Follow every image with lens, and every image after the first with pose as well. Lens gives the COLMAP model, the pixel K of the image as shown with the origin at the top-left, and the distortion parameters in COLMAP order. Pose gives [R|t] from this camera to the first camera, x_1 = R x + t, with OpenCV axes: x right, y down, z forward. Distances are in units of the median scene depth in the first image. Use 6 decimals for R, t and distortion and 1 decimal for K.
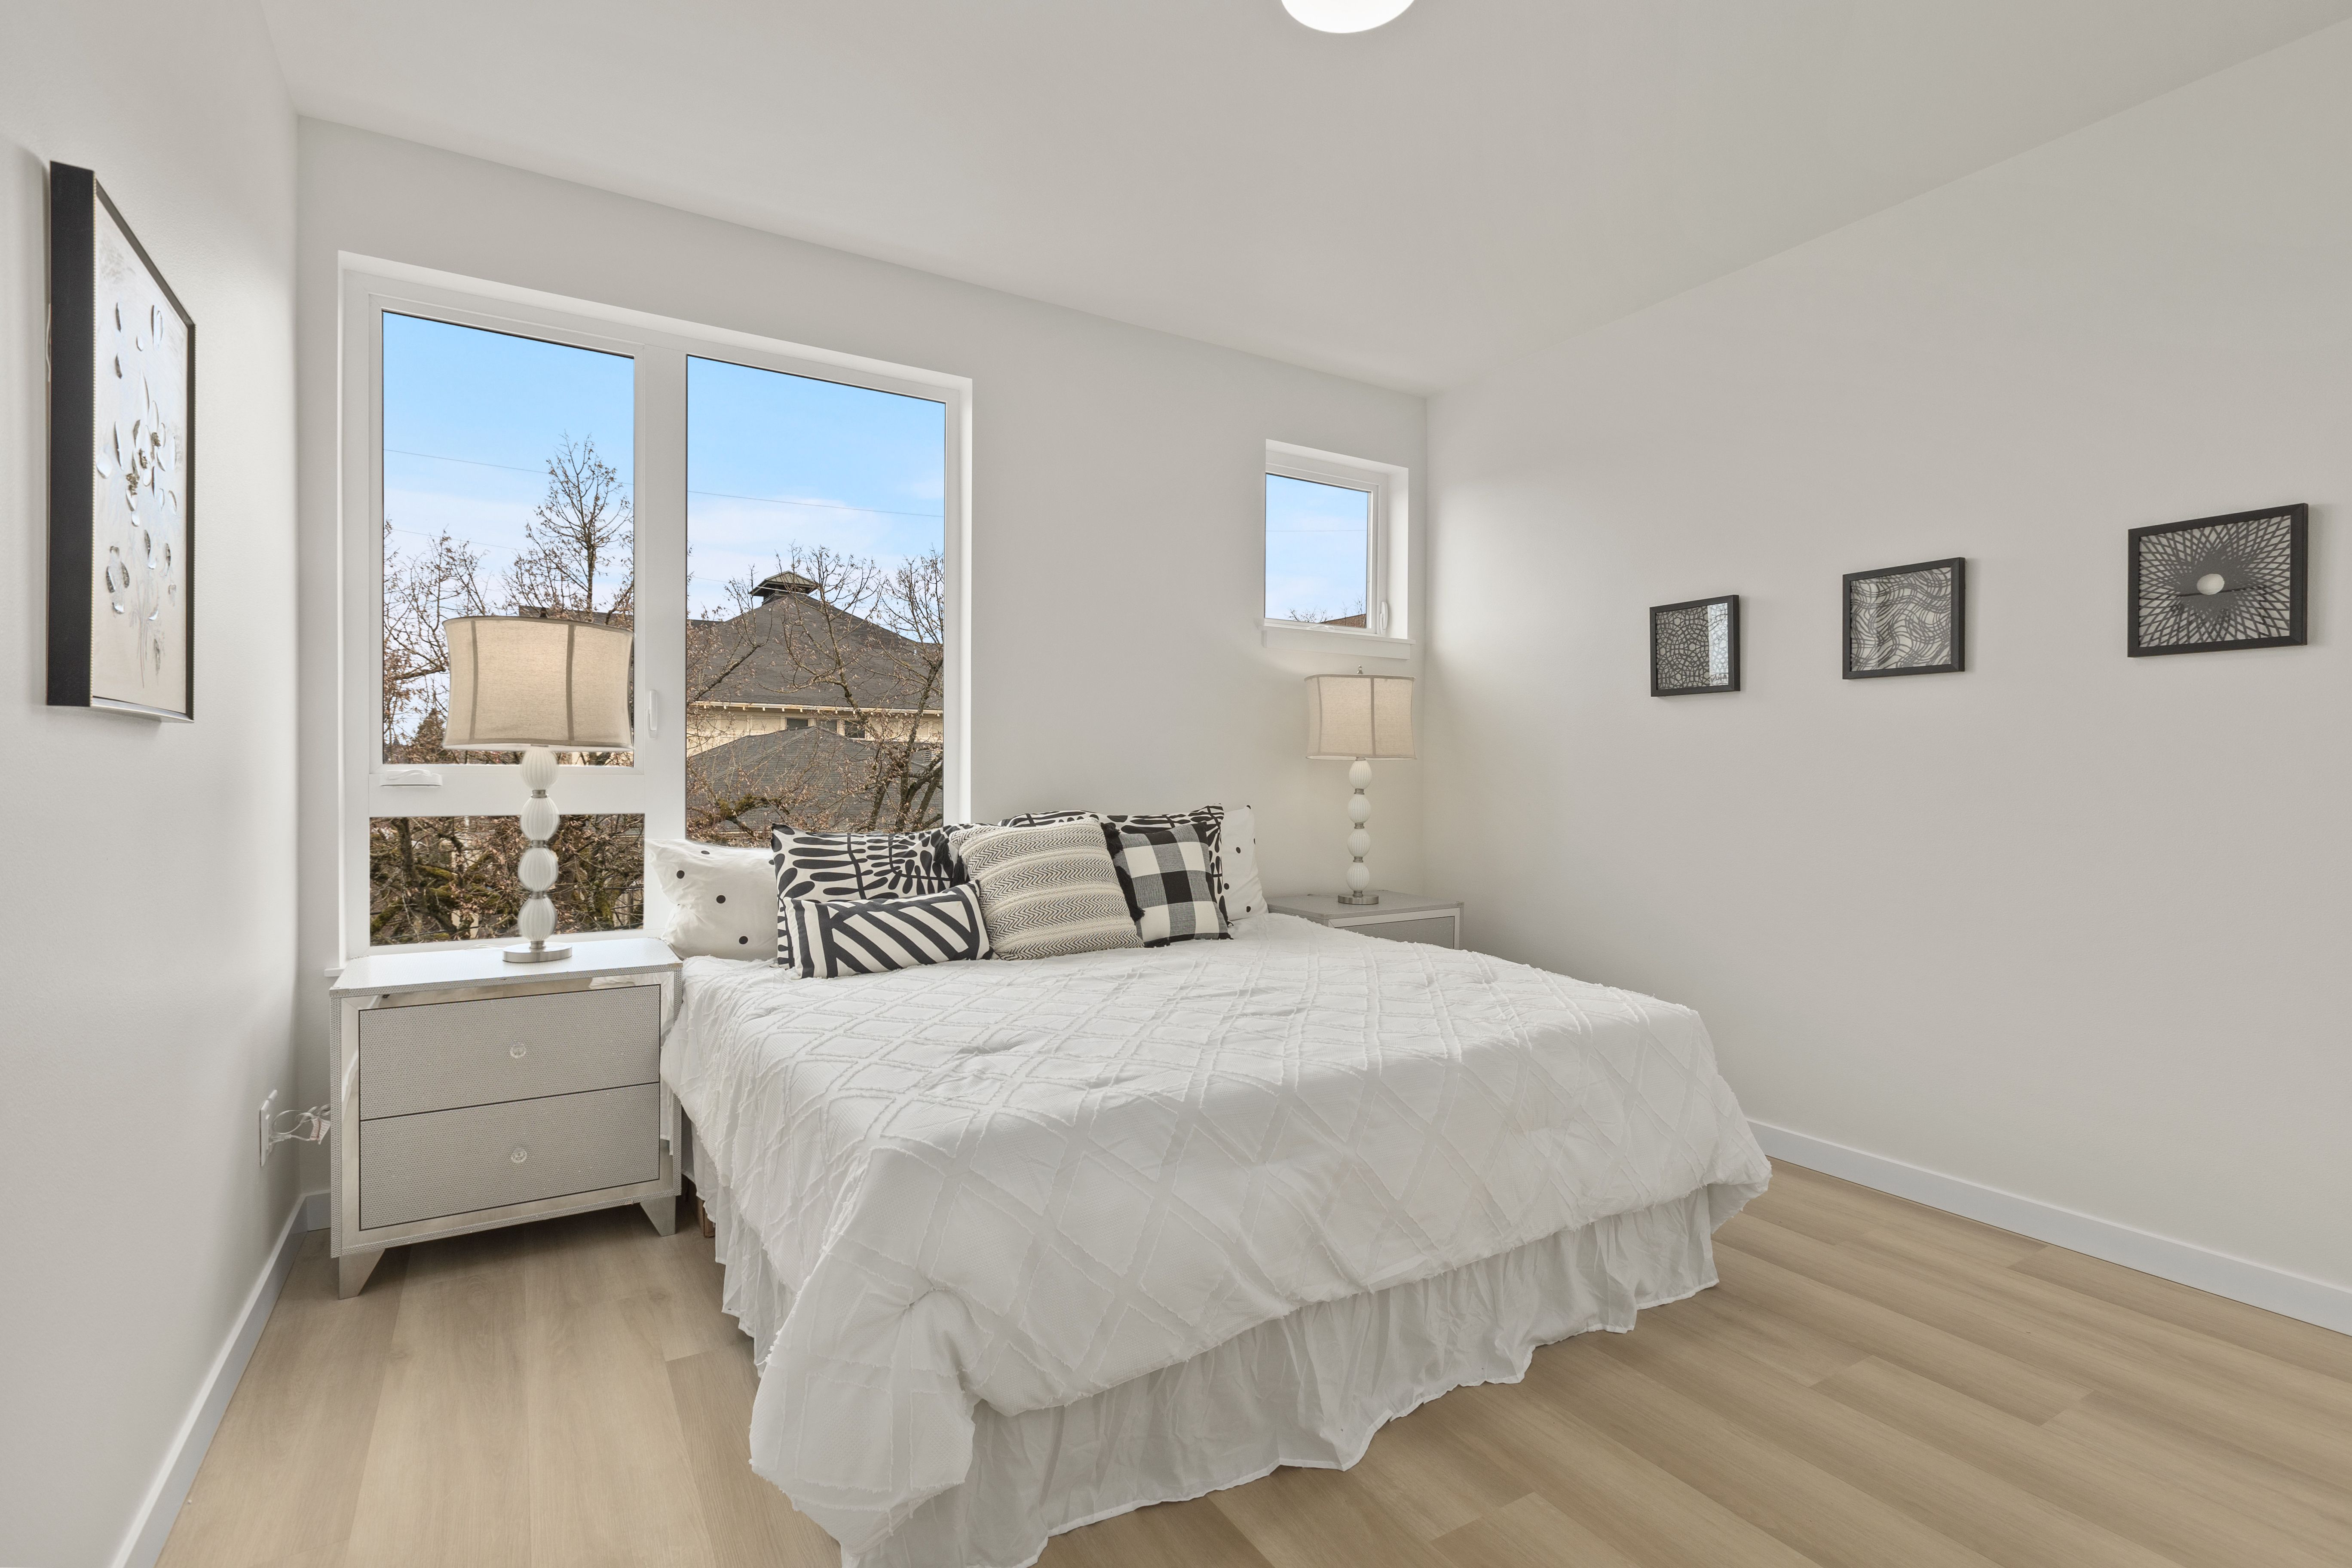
lens RADIAL K [[1074.1, 0, 1173.0], [0, 1074.1, 777.1], [0, 0, 1]] dist [0.007243, 0.001008]
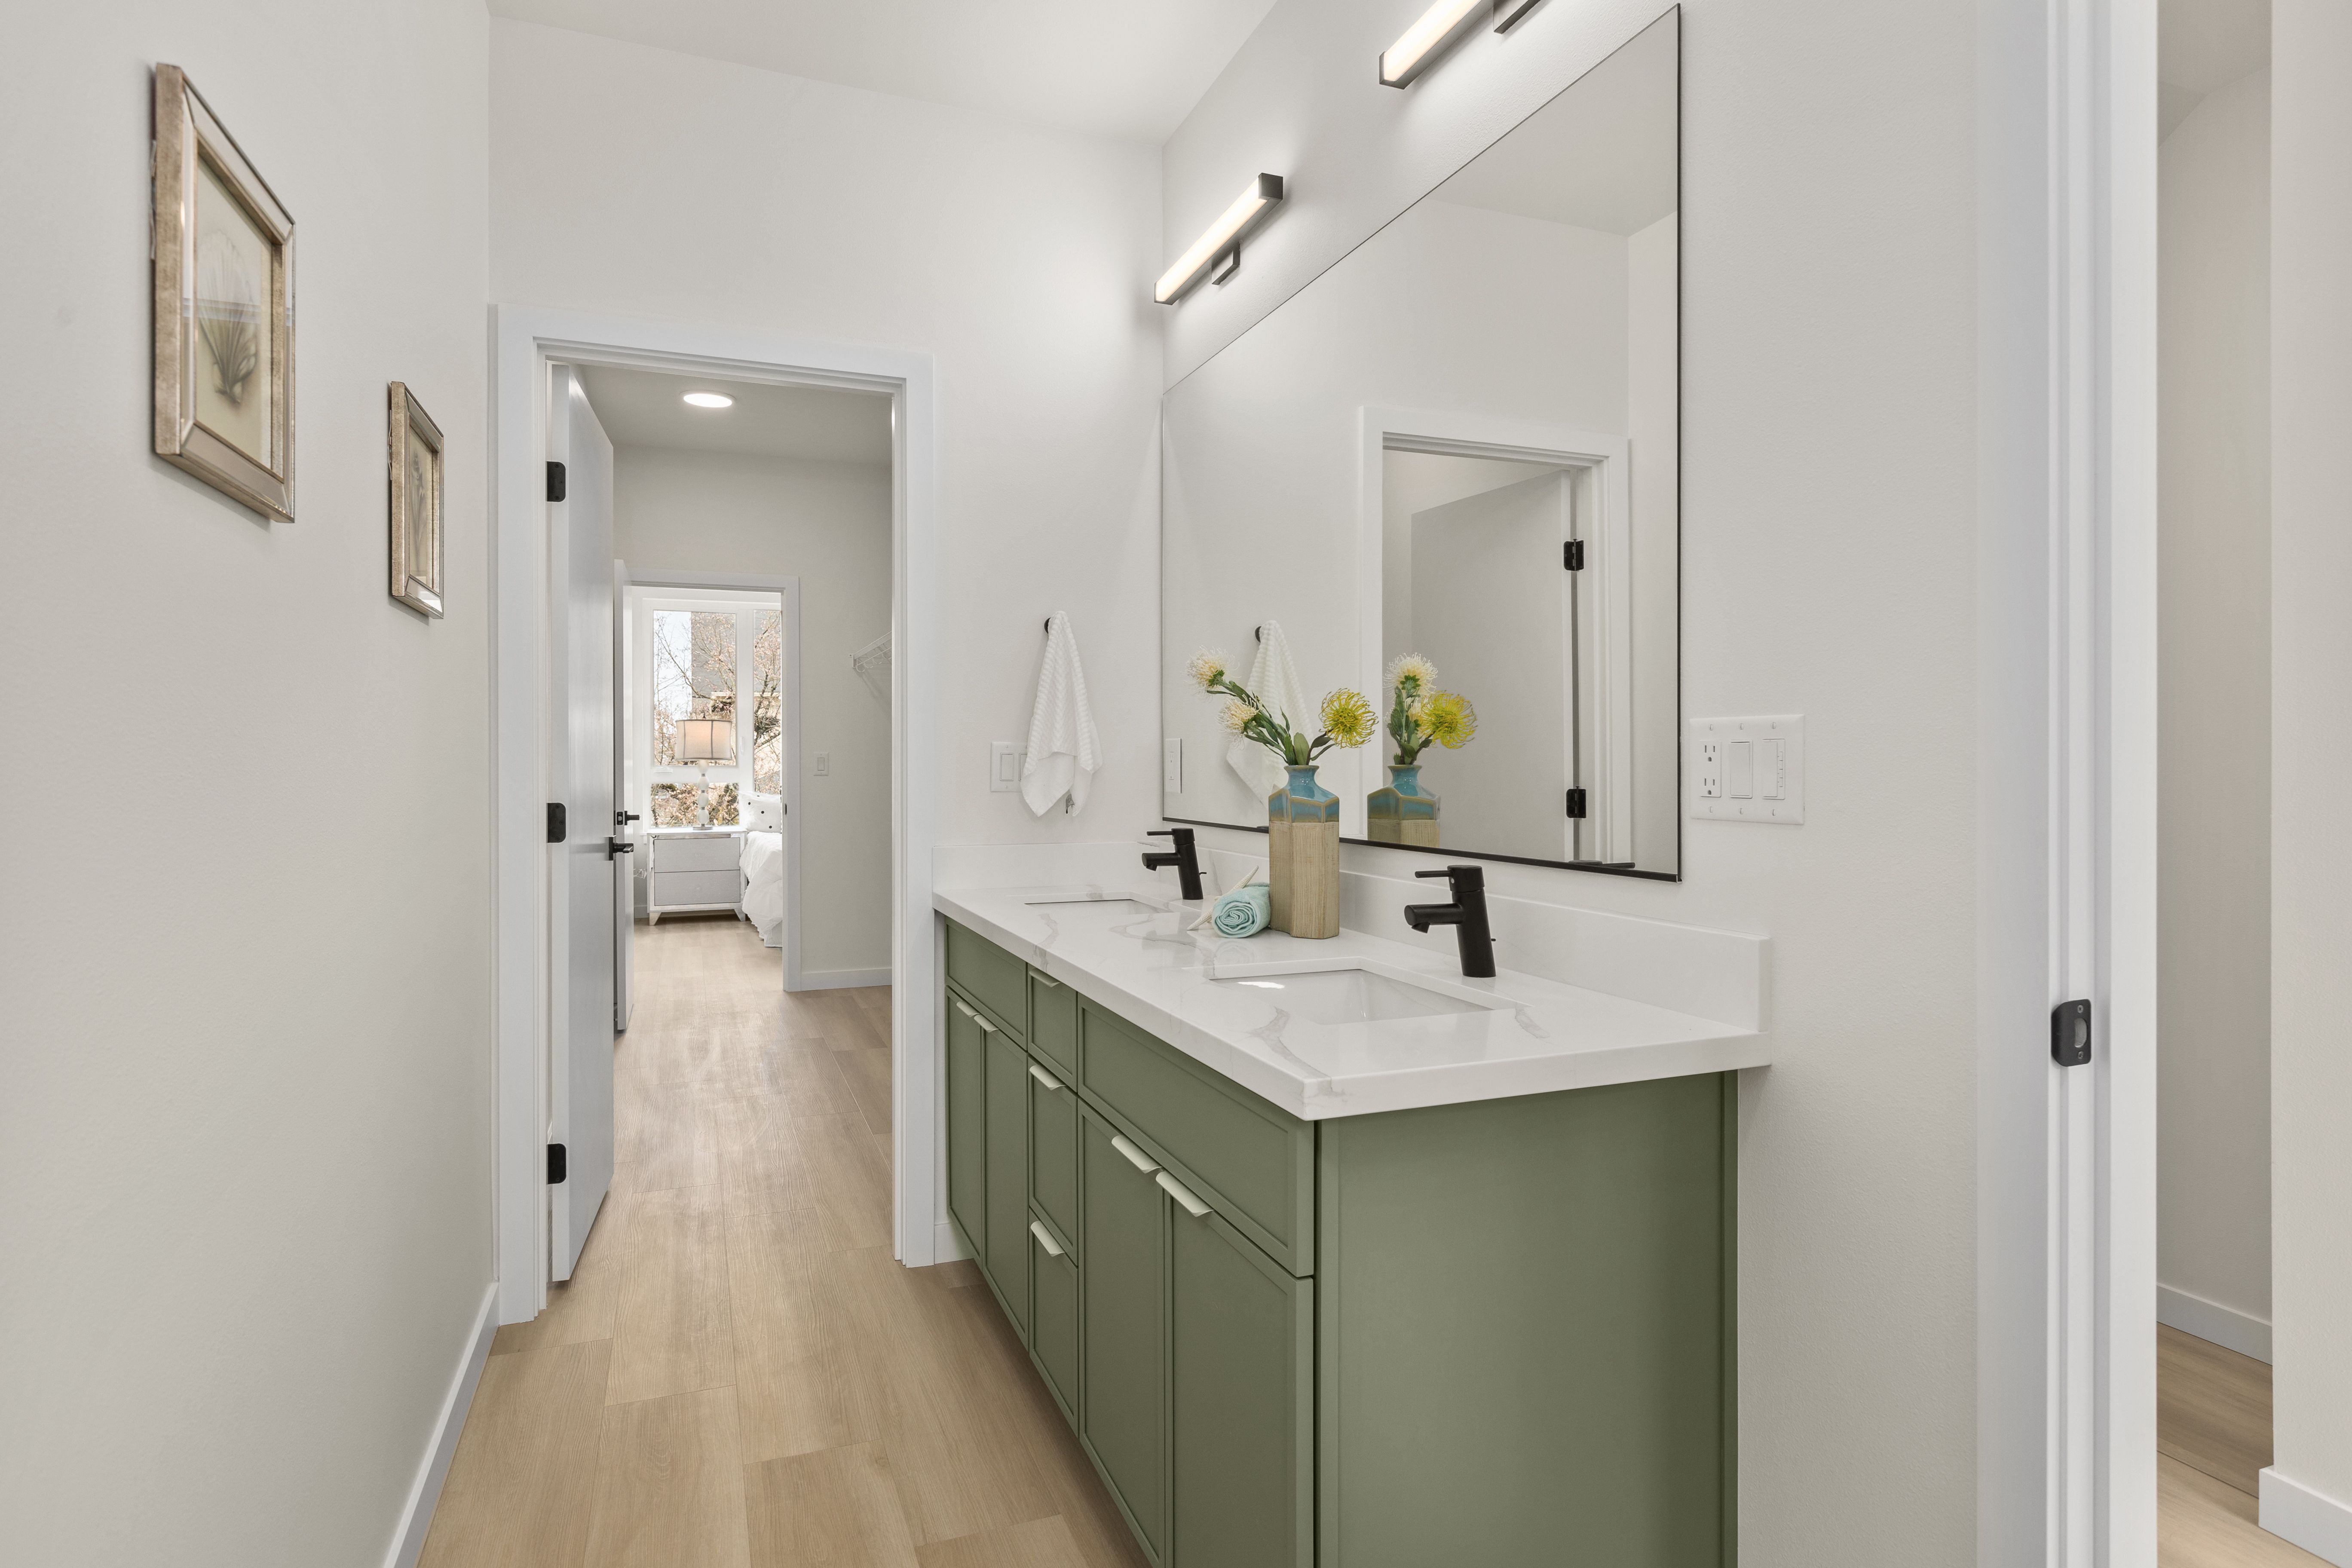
lens RADIAL K [[1279.4, 0, 1172.9], [0, 1279.4, 766.3], [0, 0, 1]] dist [0.006485, 0.000172]
pose [[0.981067, -0.012455, -0.193269, 1.313401], [0.011952, 0.999921, -0.003770, 0.020025], [0.193301, 0.001389, 0.981139, -2.131093]]
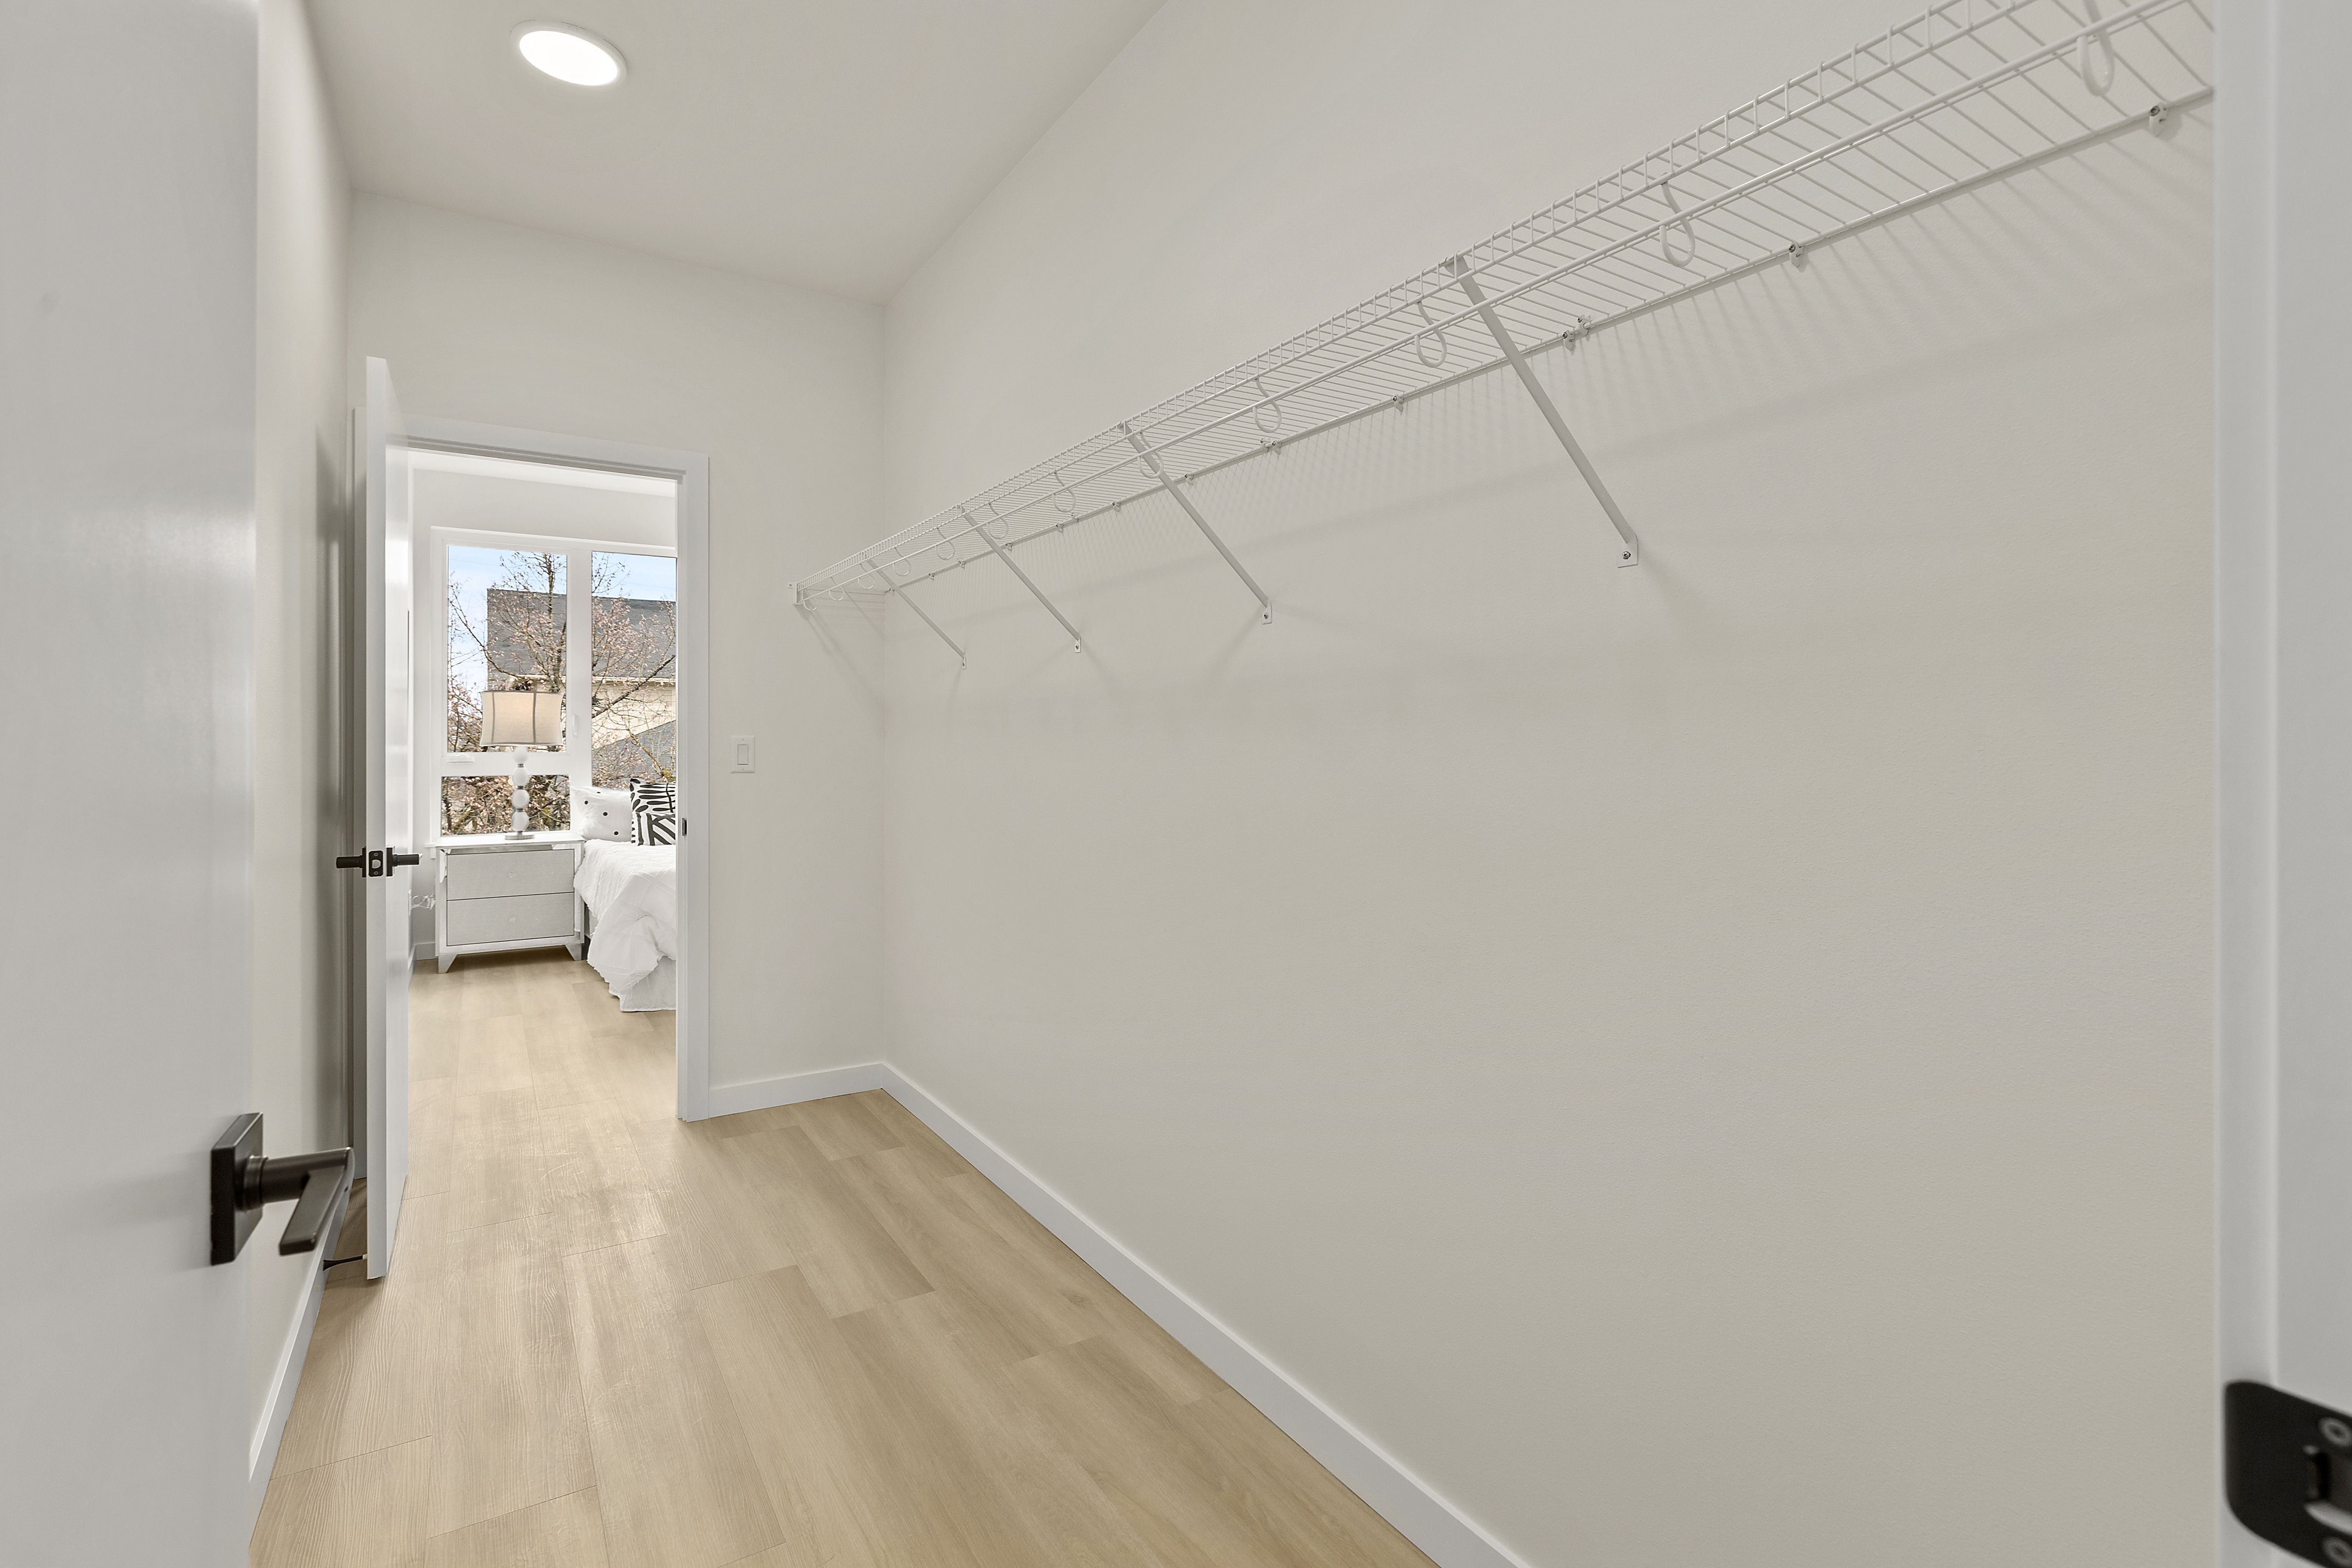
lens RADIAL K [[1074.1, 0, 1157.3], [0, 1074.1, 742.9], [0, 0, 1]] dist [0.007243, 0.001008]
pose [[0.999945, -0.009055, 0.005284, 0.690285], [0.009111, 0.999903, -0.010509, 0.004346], [-0.005189, 0.010556, 0.999931, -1.188827]]
